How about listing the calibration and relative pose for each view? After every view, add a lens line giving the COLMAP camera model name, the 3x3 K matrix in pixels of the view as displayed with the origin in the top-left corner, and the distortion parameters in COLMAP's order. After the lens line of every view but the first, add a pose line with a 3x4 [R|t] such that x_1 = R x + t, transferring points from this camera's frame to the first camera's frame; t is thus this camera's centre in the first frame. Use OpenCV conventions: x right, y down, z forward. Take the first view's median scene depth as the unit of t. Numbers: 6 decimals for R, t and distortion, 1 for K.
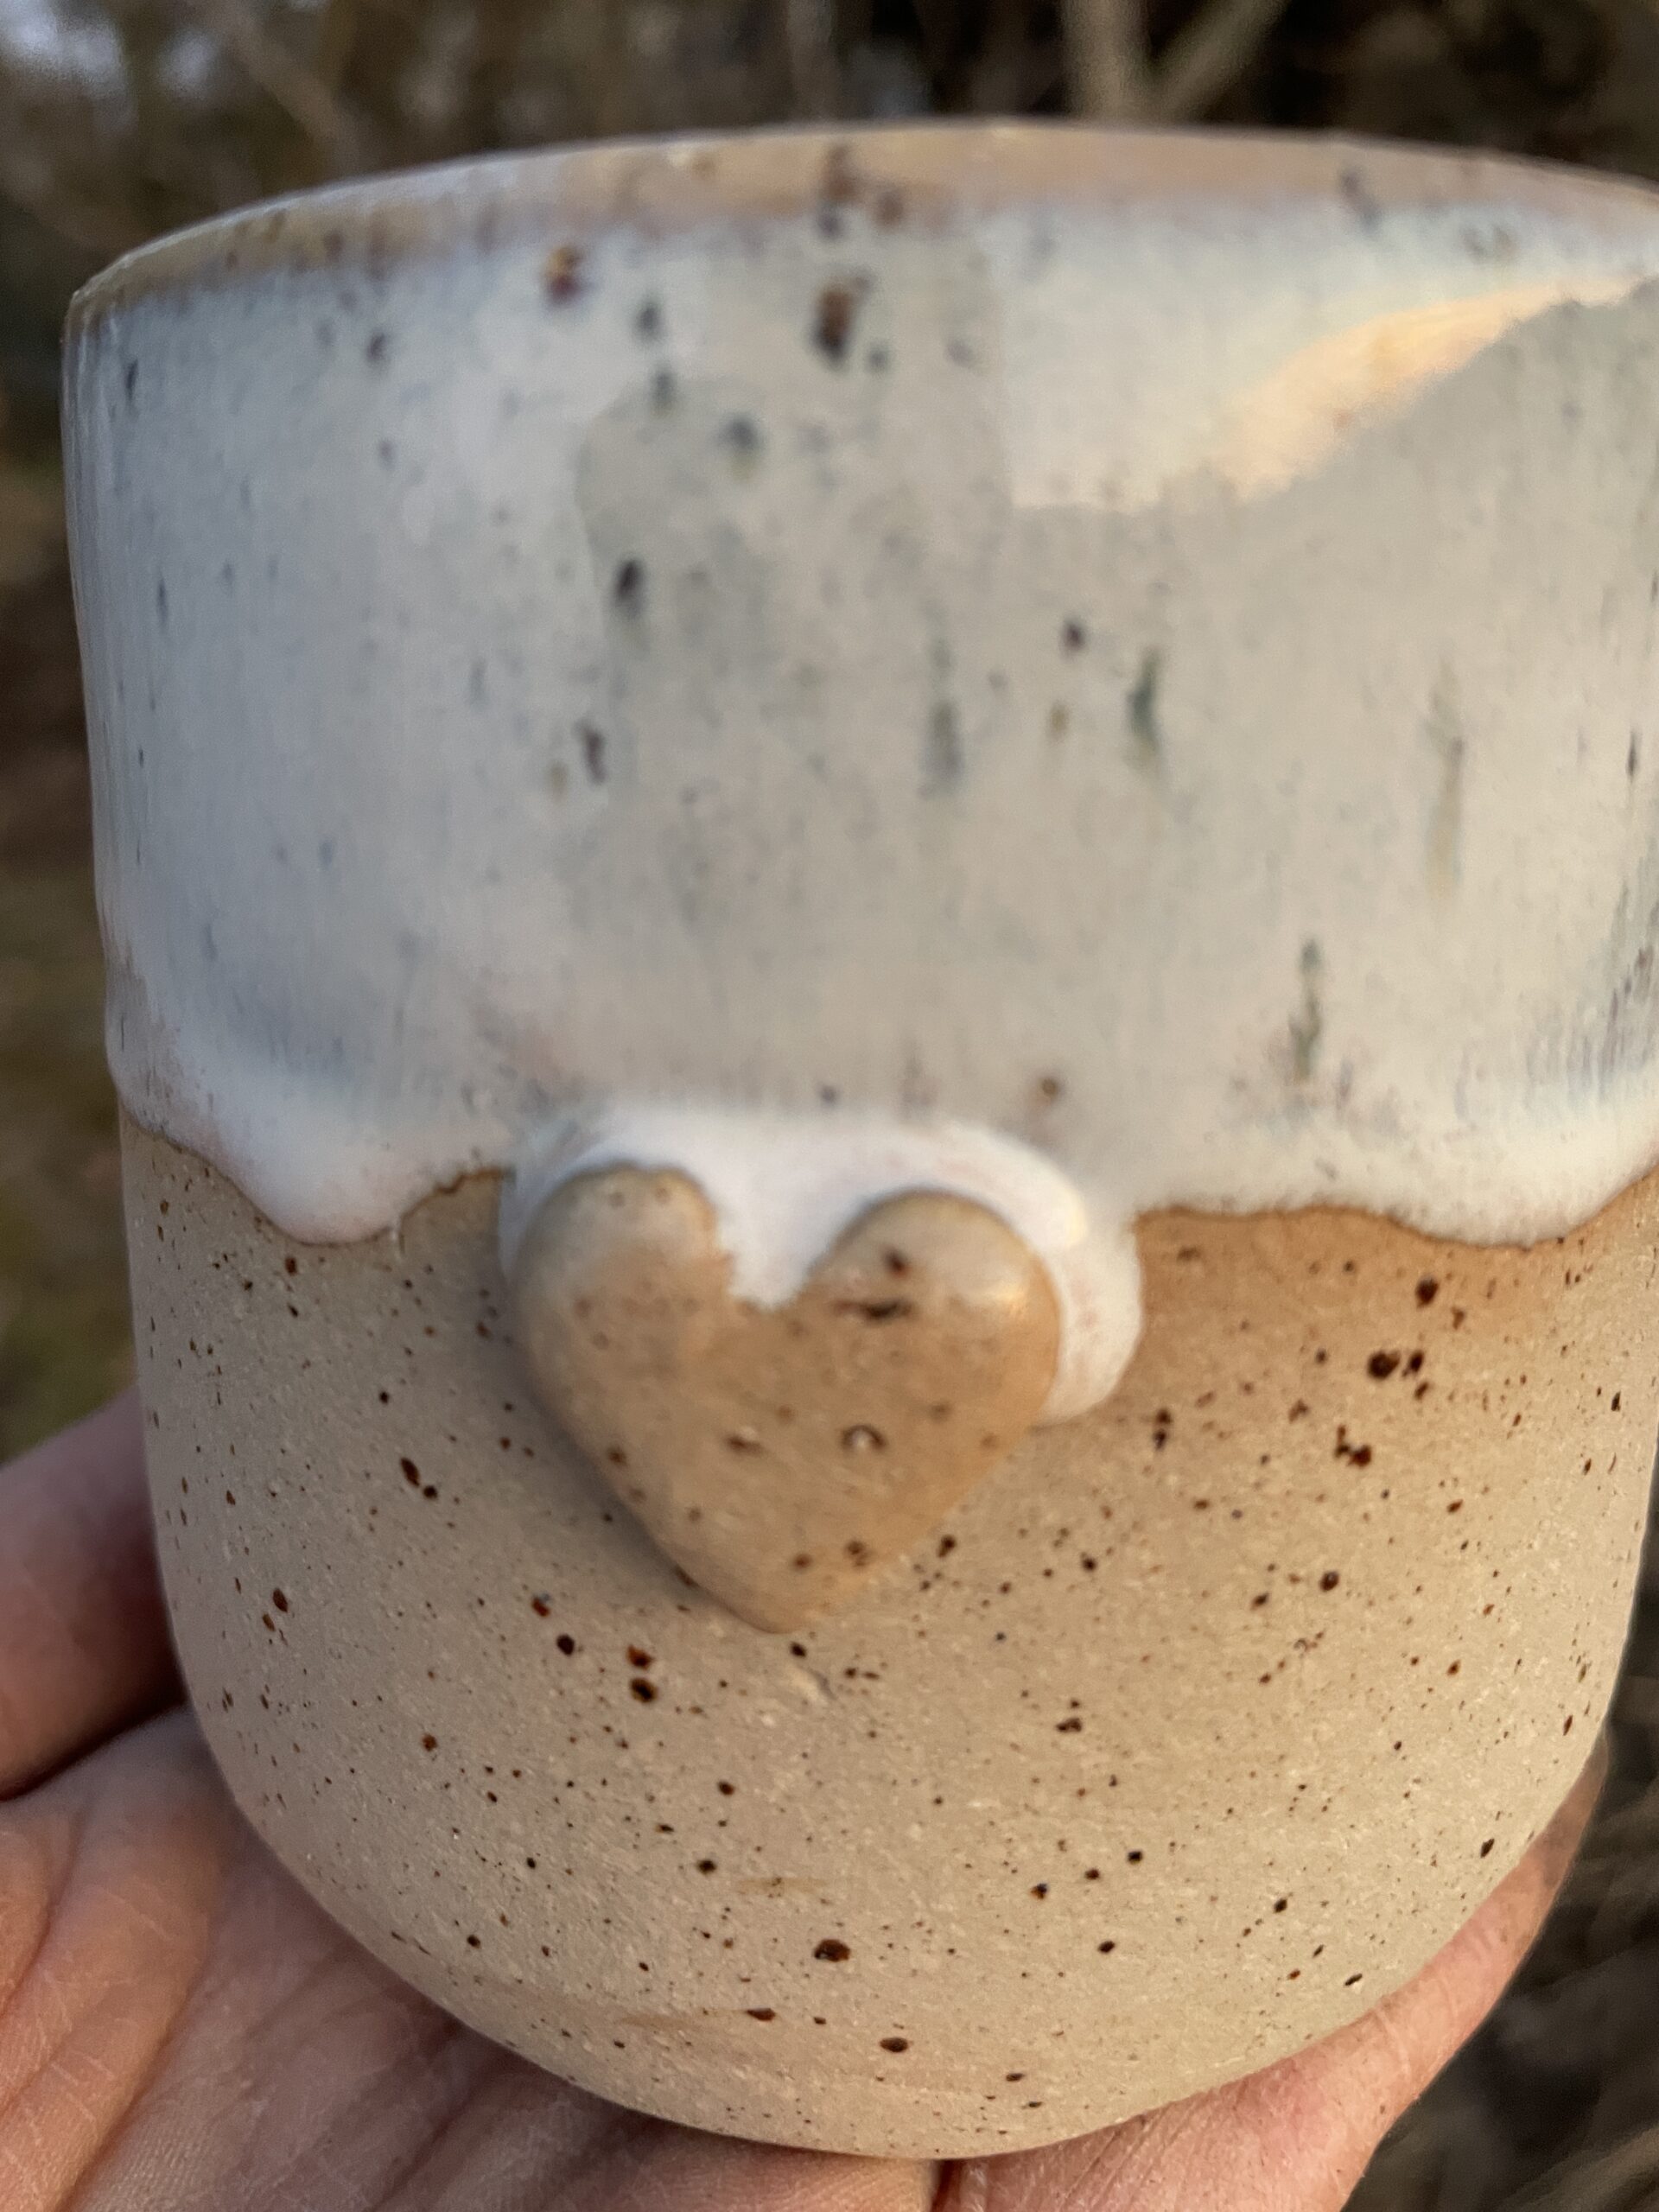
lens RADIAL K [[1768.6, 0, 820.2], [0, 1768.6, 1116.2], [0, 0, 1]] dist [0.055060, -0.134752]
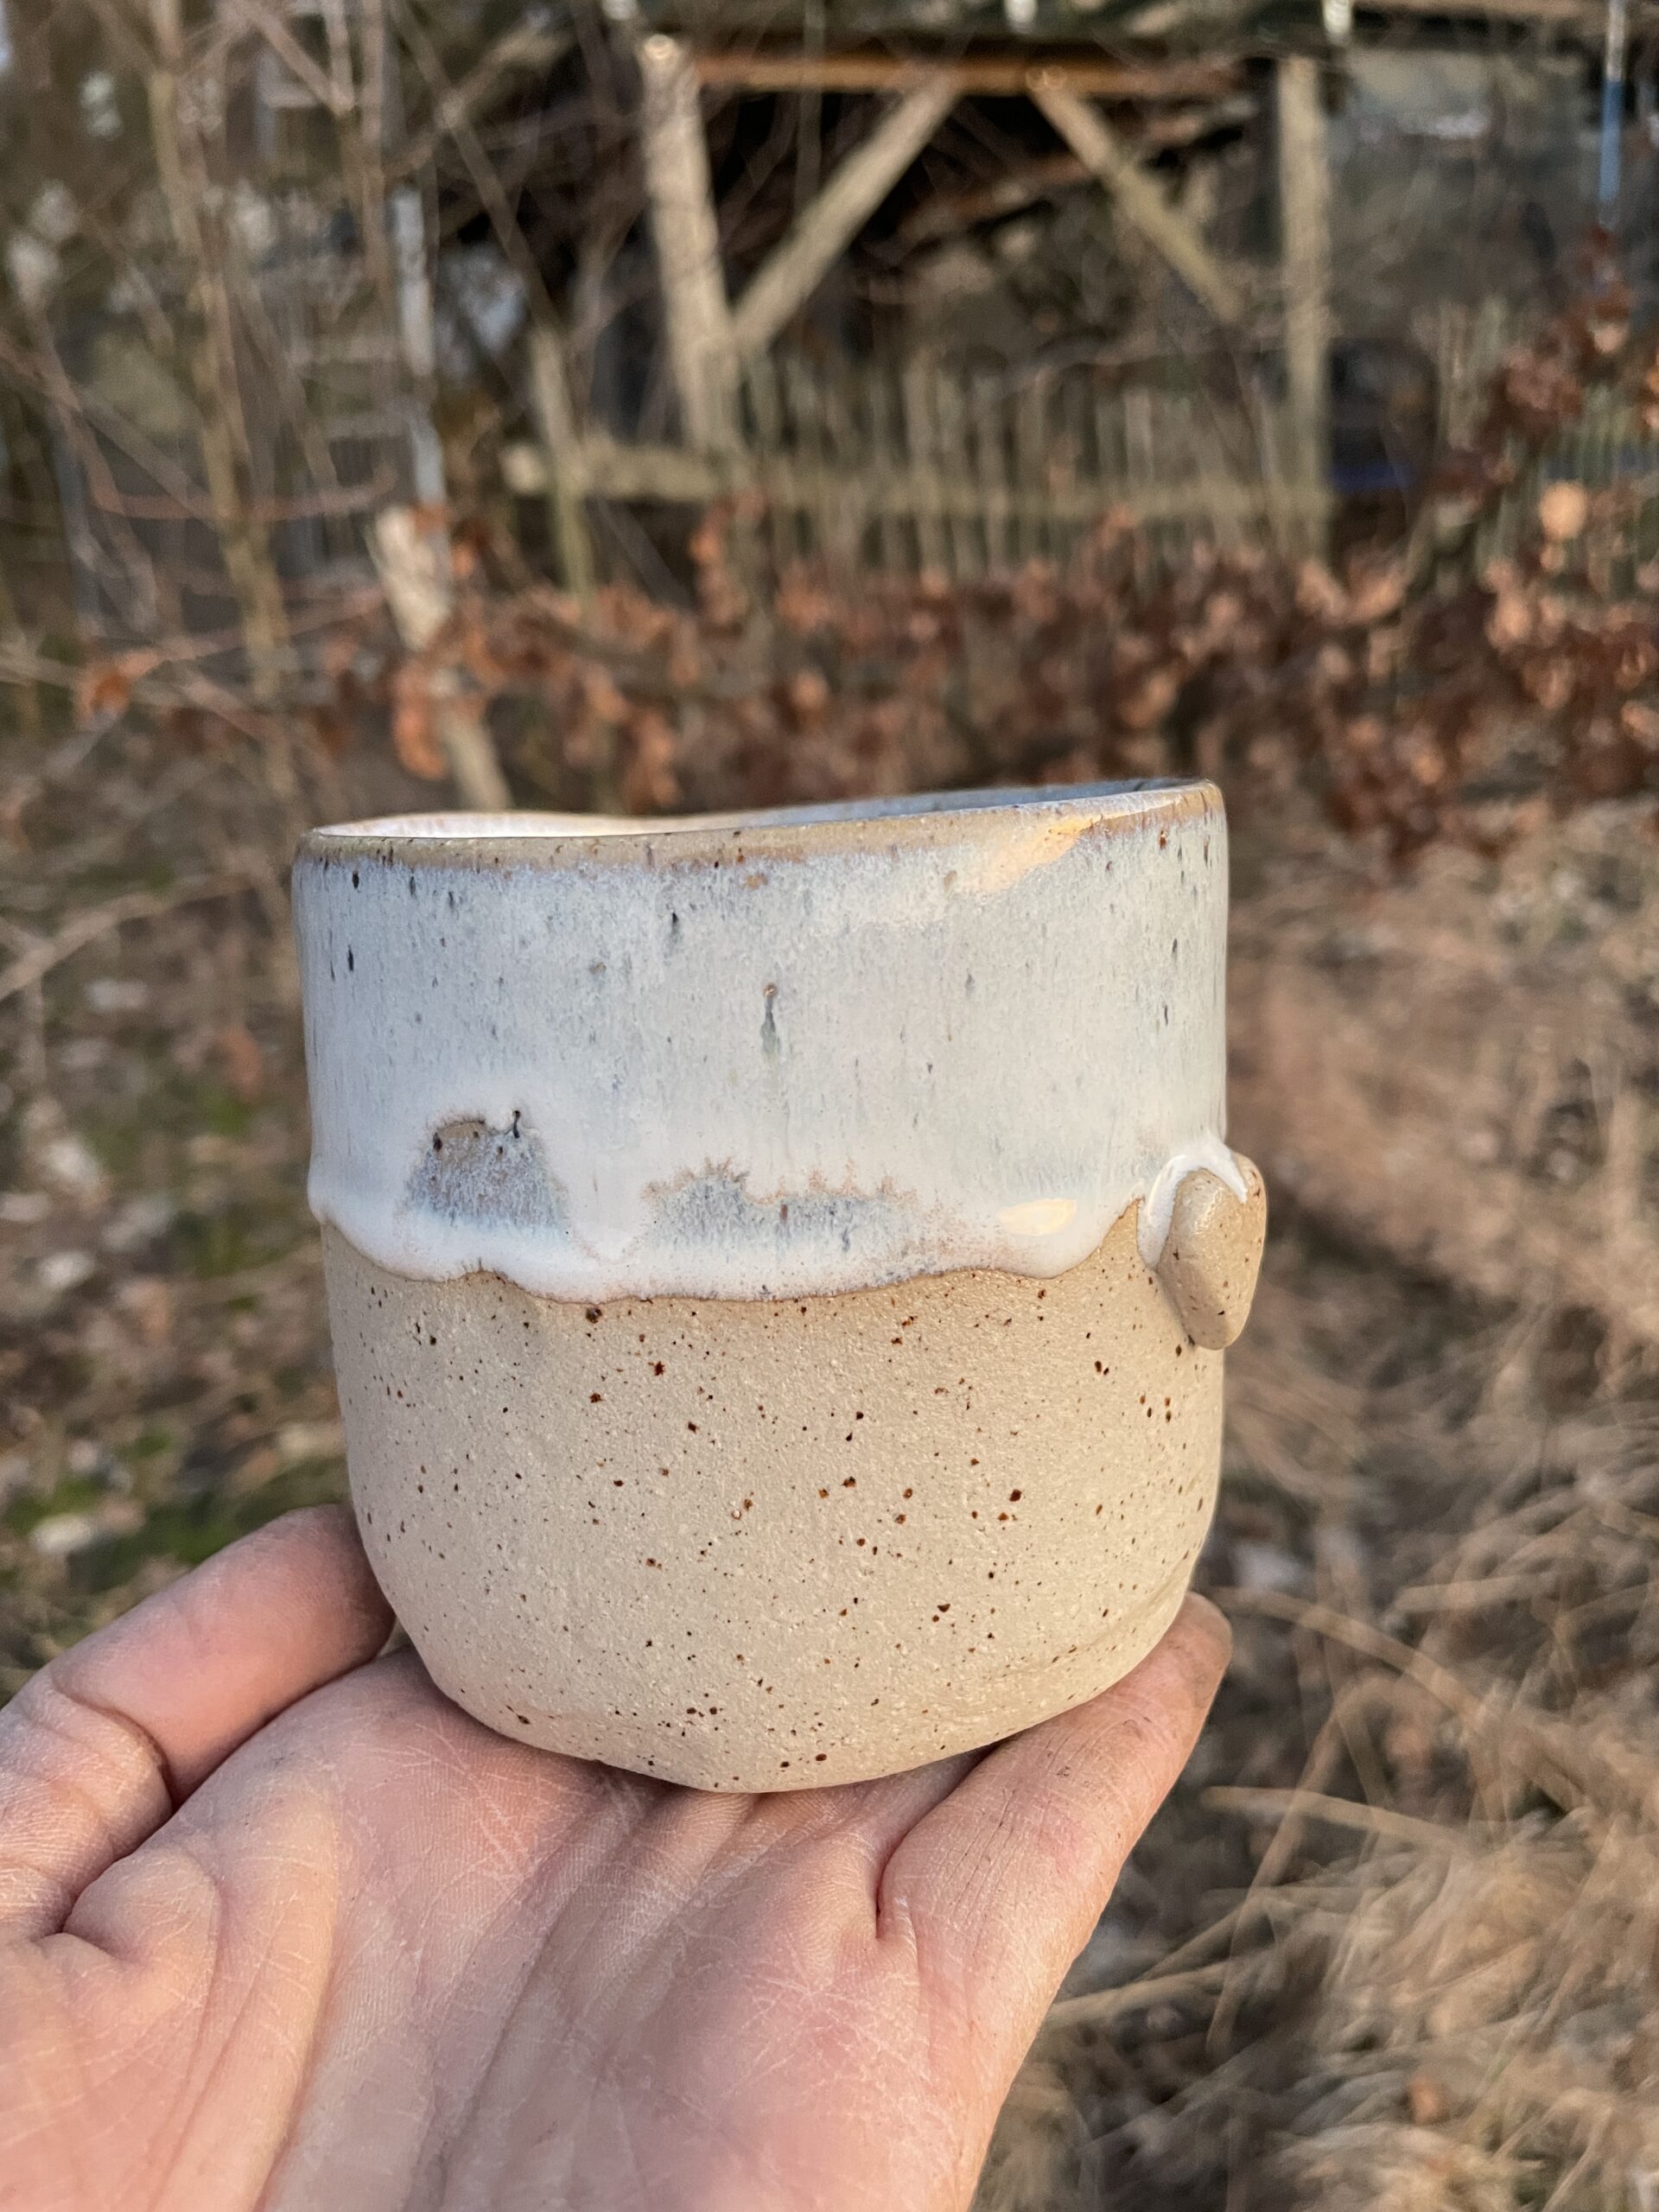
lens RADIAL K [[1677.4, 0, 829.5], [0, 1677.4, 1106.0], [0, 0, 1]] dist [0.169172, -0.435175]
pose [[0.398628, -0.196378, 0.895841, -2.268461], [0.303455, 0.950028, 0.073226, -0.363780], [-0.865454, 0.242658, 0.438299, 0.354786]]
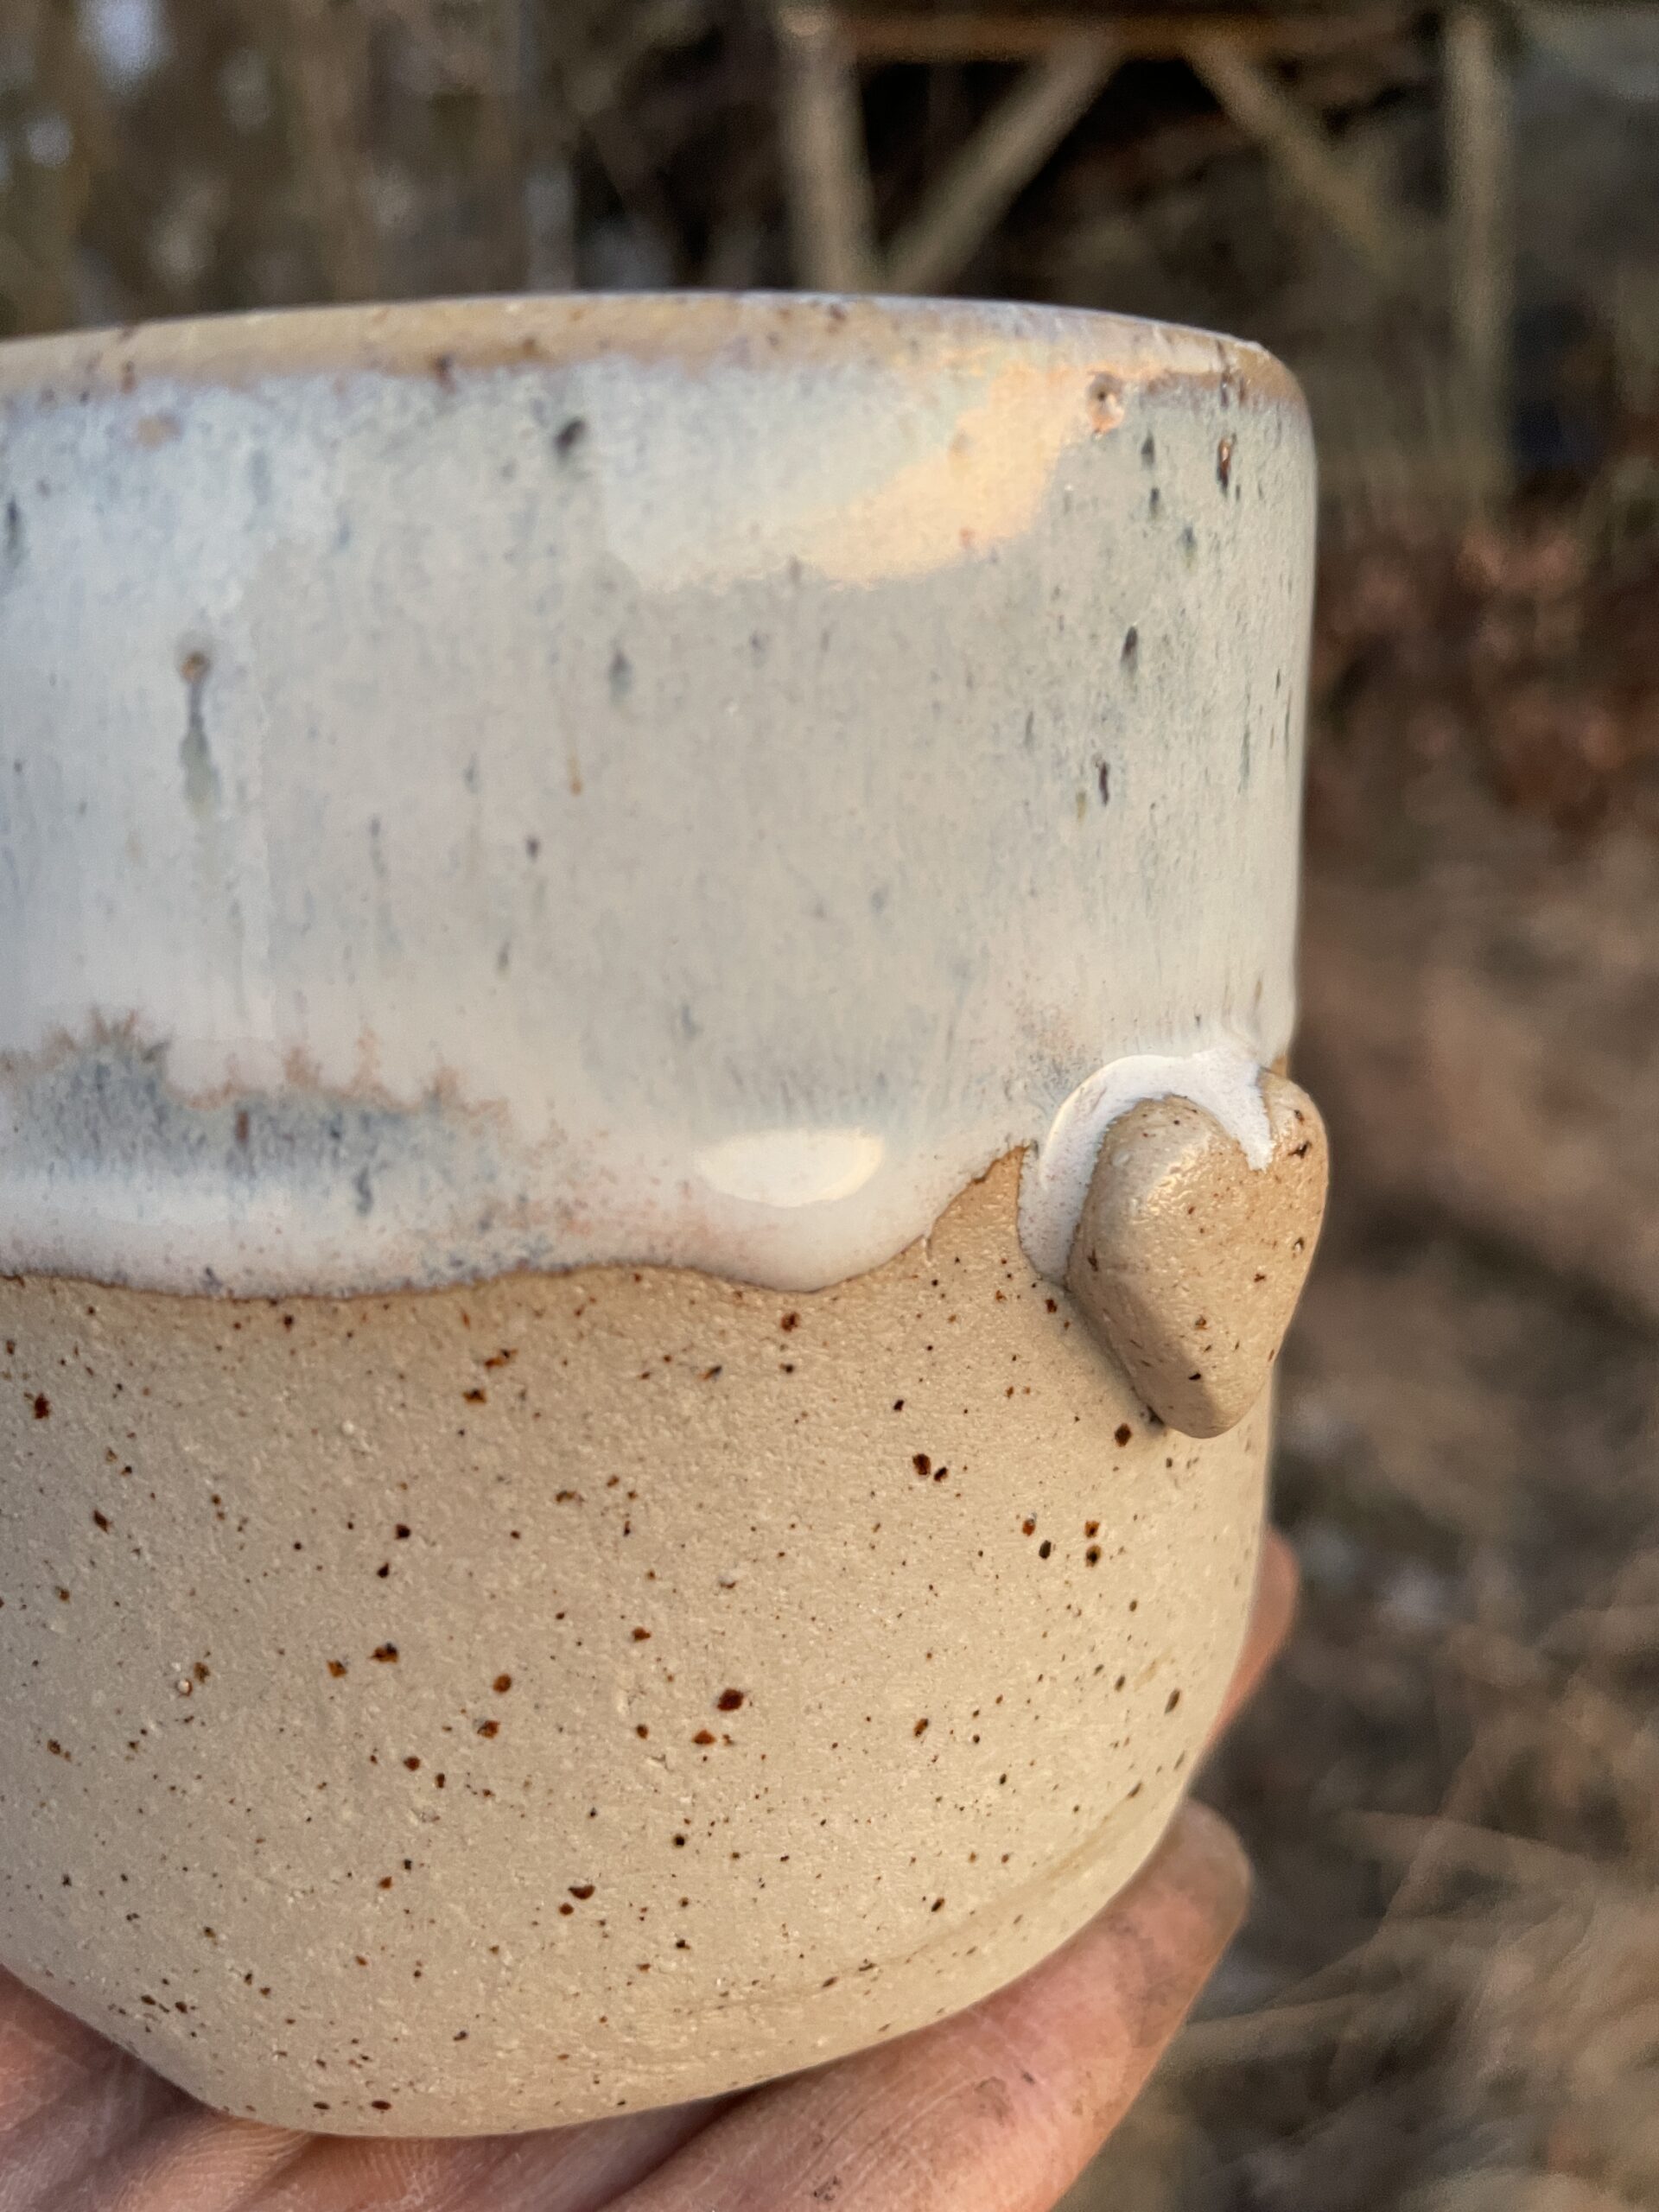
lens RADIAL K [[1768.6, 0, 820.2], [0, 1768.6, 1116.2], [0, 0, 1]] dist [0.055060, -0.134752]
pose [[0.554722, -0.213698, 0.804125, -1.182752], [0.258974, 0.962793, 0.077212, -0.112470], [-0.790706, 0.165416, 0.589425, 0.412341]]
